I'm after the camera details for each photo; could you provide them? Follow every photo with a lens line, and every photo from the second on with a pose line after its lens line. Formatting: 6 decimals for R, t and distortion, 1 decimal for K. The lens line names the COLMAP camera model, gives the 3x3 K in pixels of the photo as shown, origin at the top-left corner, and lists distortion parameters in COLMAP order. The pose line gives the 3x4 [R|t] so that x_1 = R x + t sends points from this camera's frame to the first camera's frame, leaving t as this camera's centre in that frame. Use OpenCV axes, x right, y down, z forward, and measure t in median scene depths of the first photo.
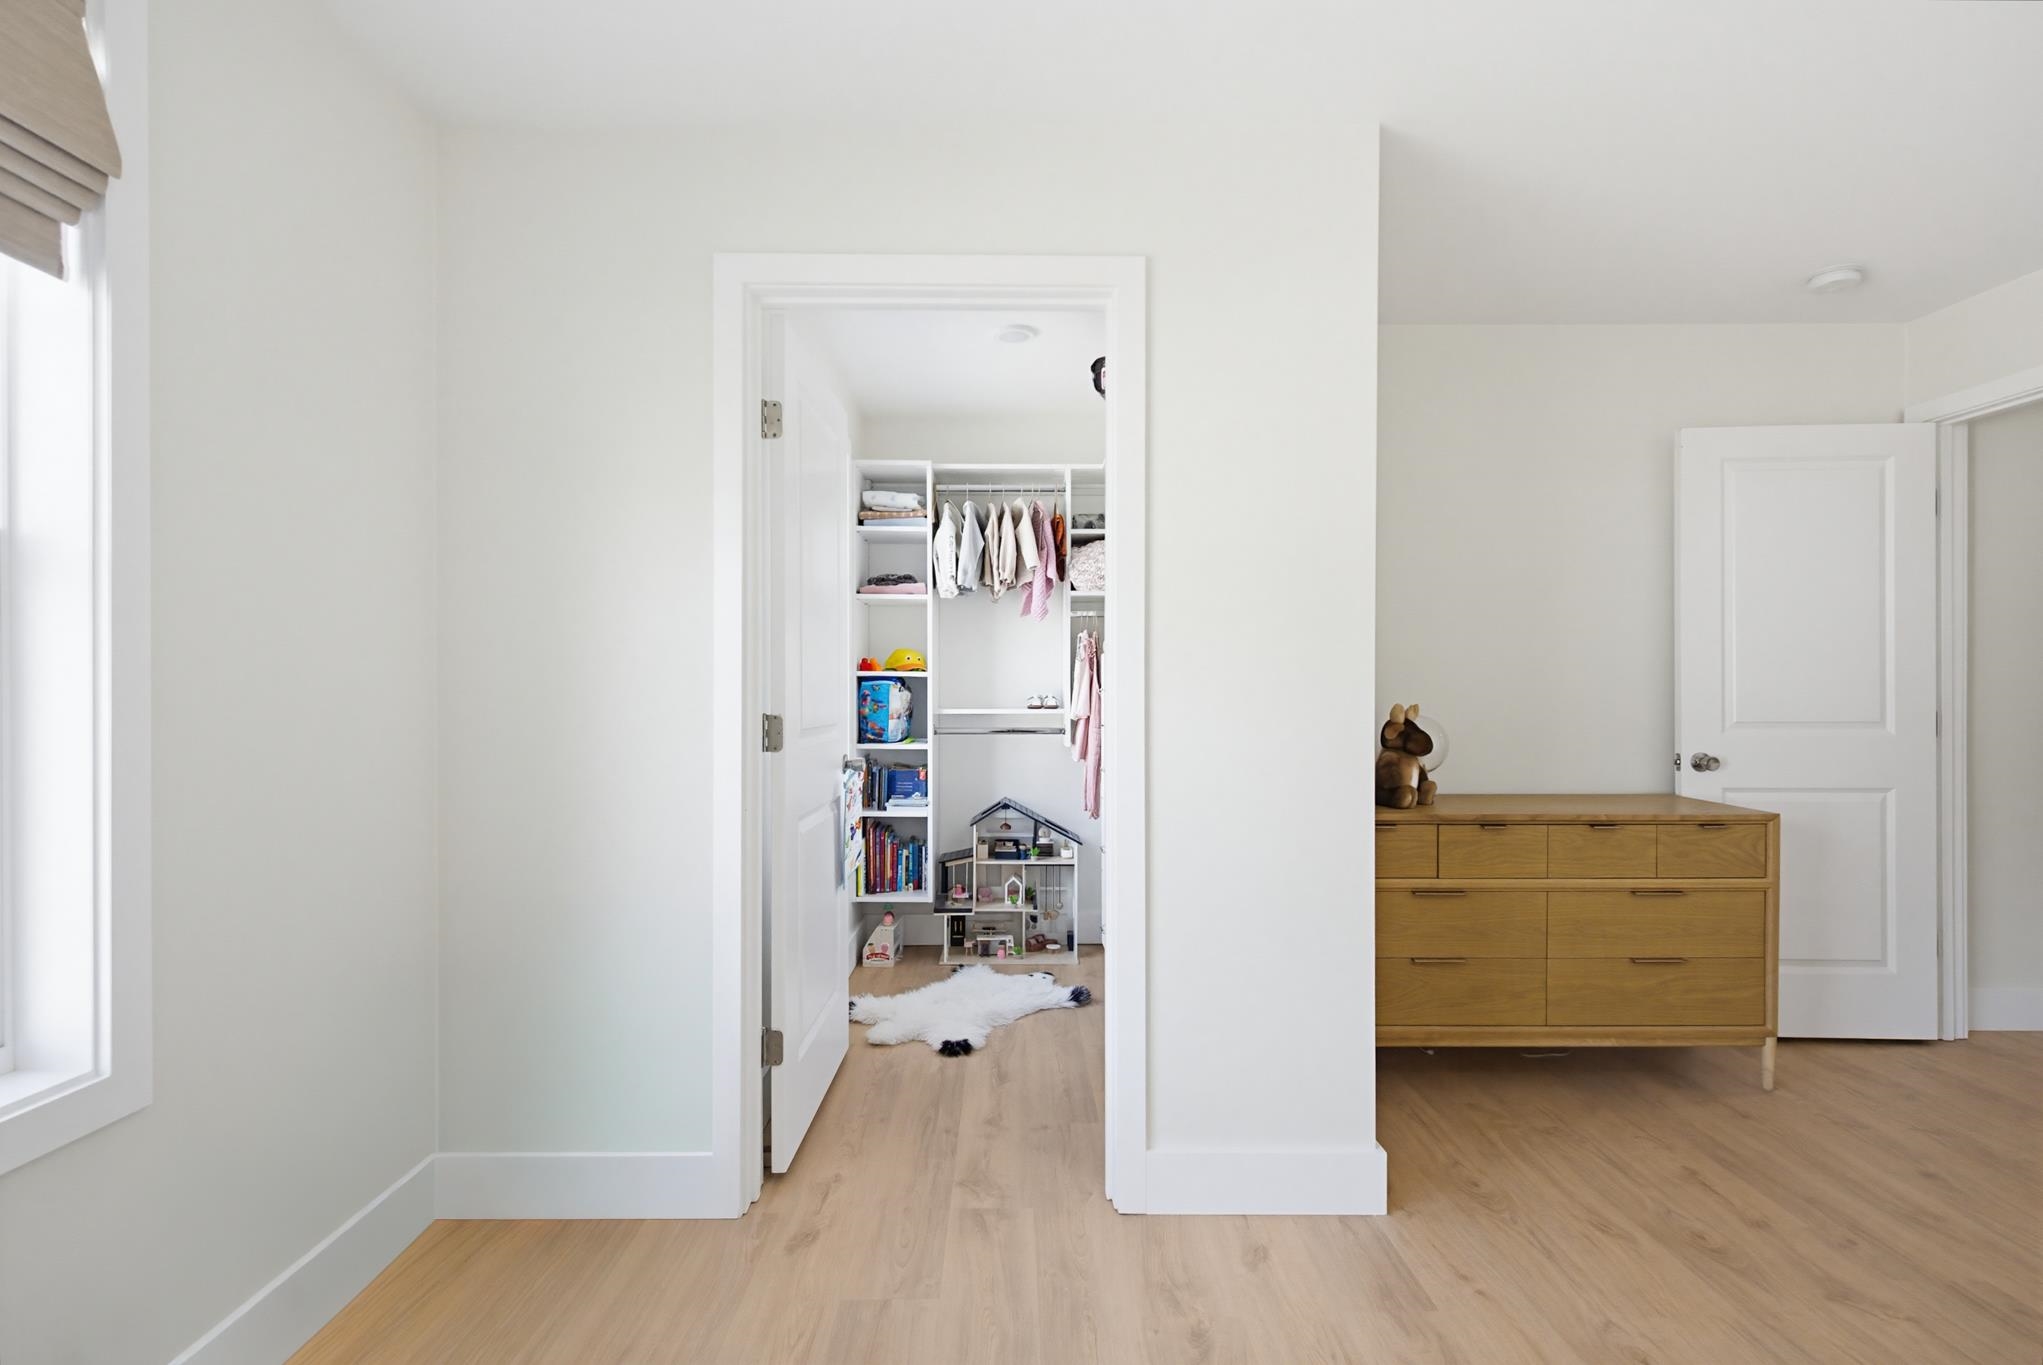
lens RADIAL K [[944.0, 0, 1022.8], [0, 944.0, 693.8], [0, 0, 1]] dist [0.000075, -0.000301]
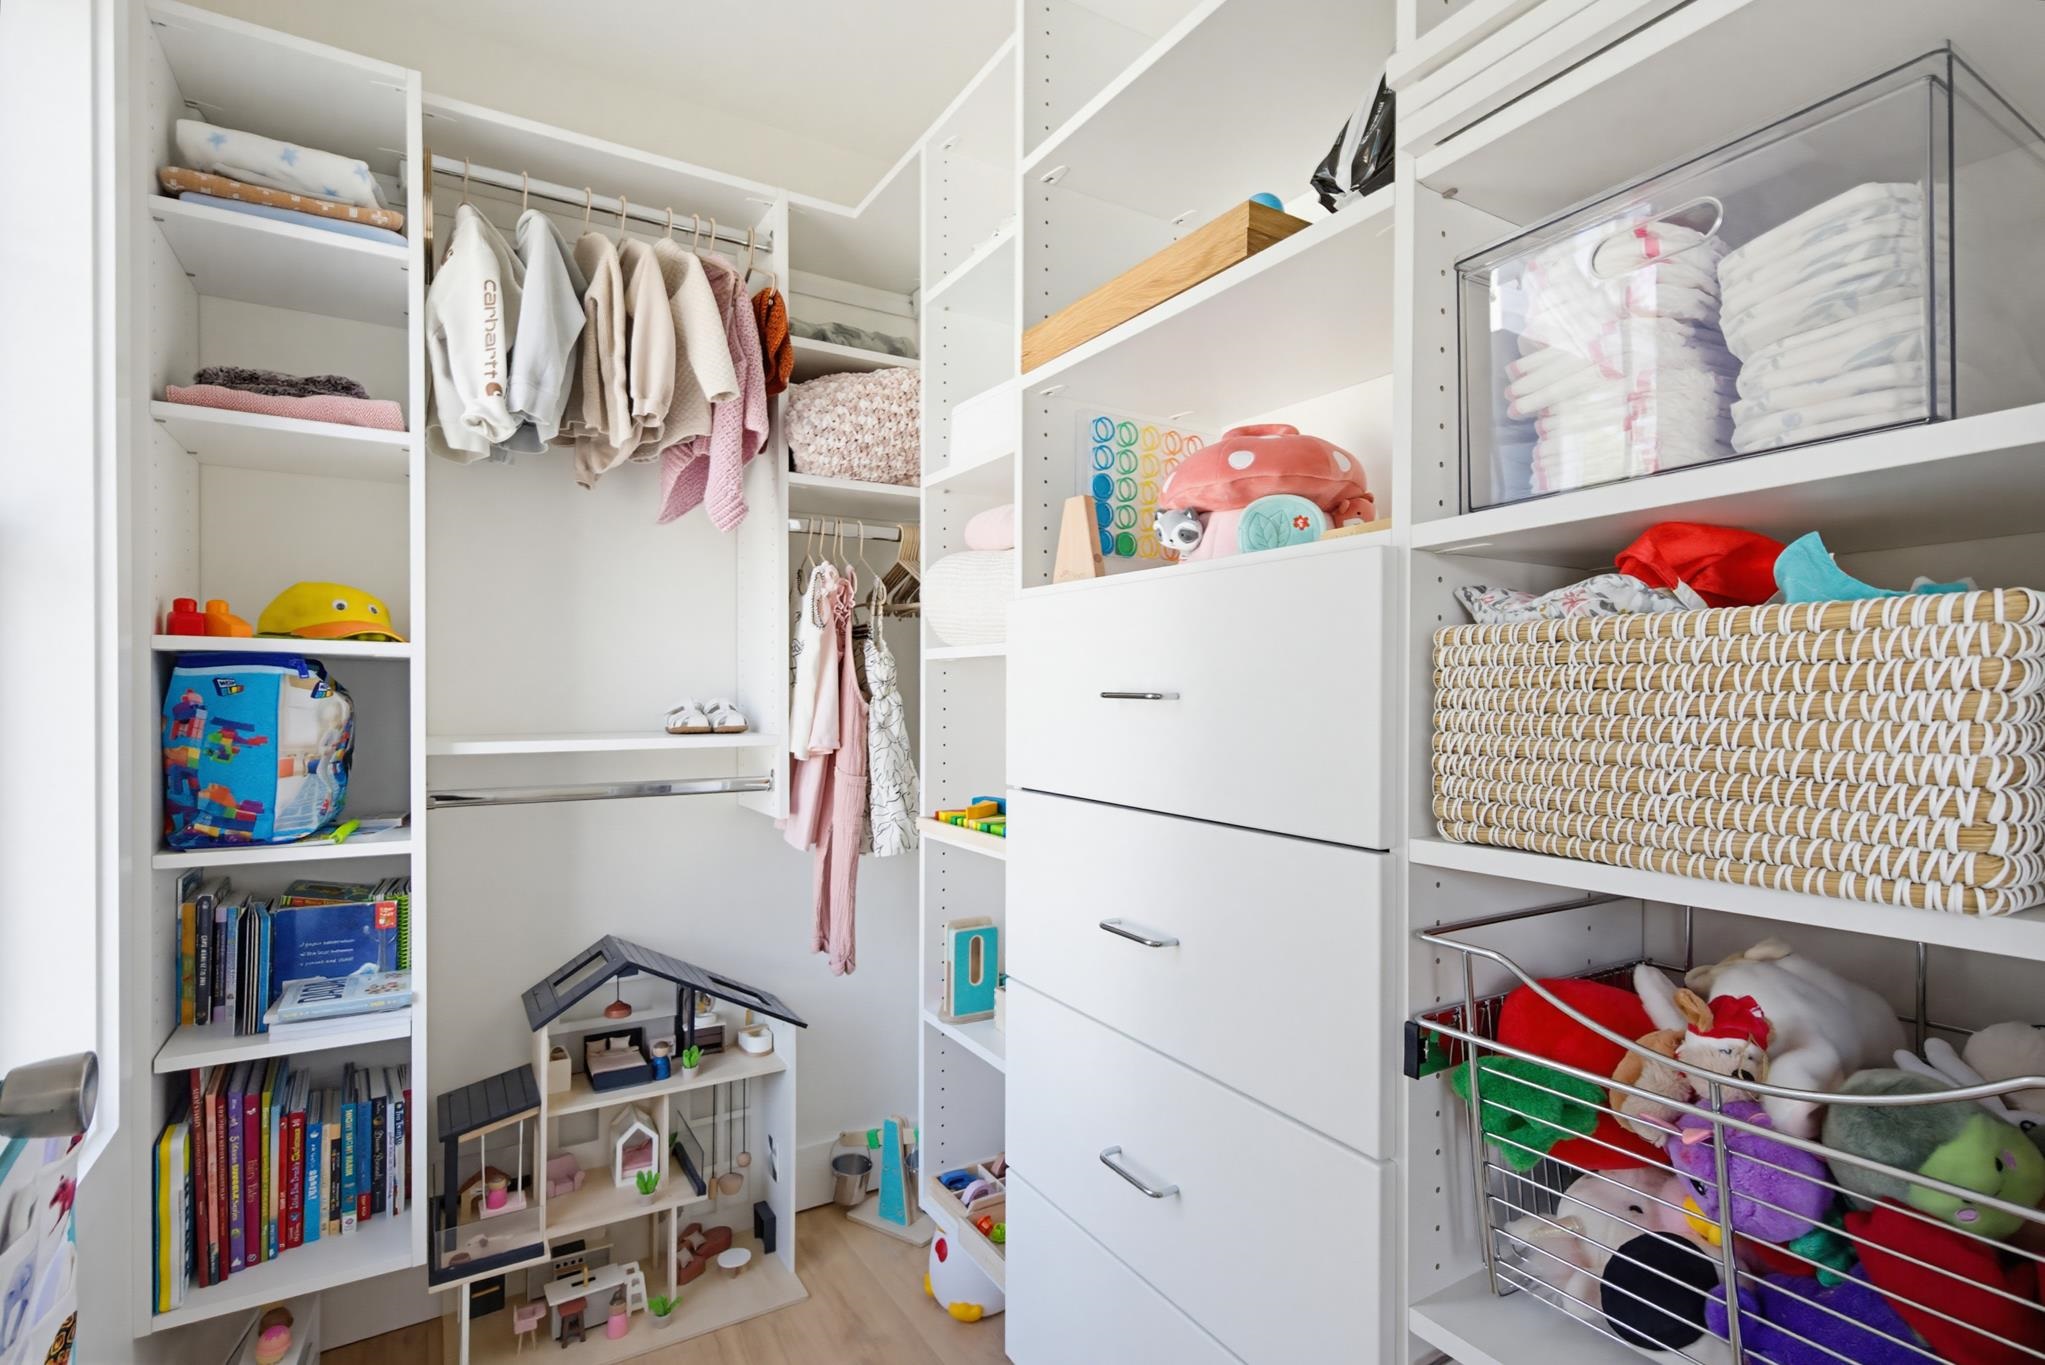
lens RADIAL K [[945.0, 0, 1023.8], [0, 945.0, 693.8], [0, 0, 1]] dist [0.000075, -0.000301]
pose [[0.853299, -0.000074, 0.521423, -0.087237], [-0.000810, 0.999999, 0.001467, -0.004179], [-0.521422, -0.001674, 0.853297, 0.552021]]
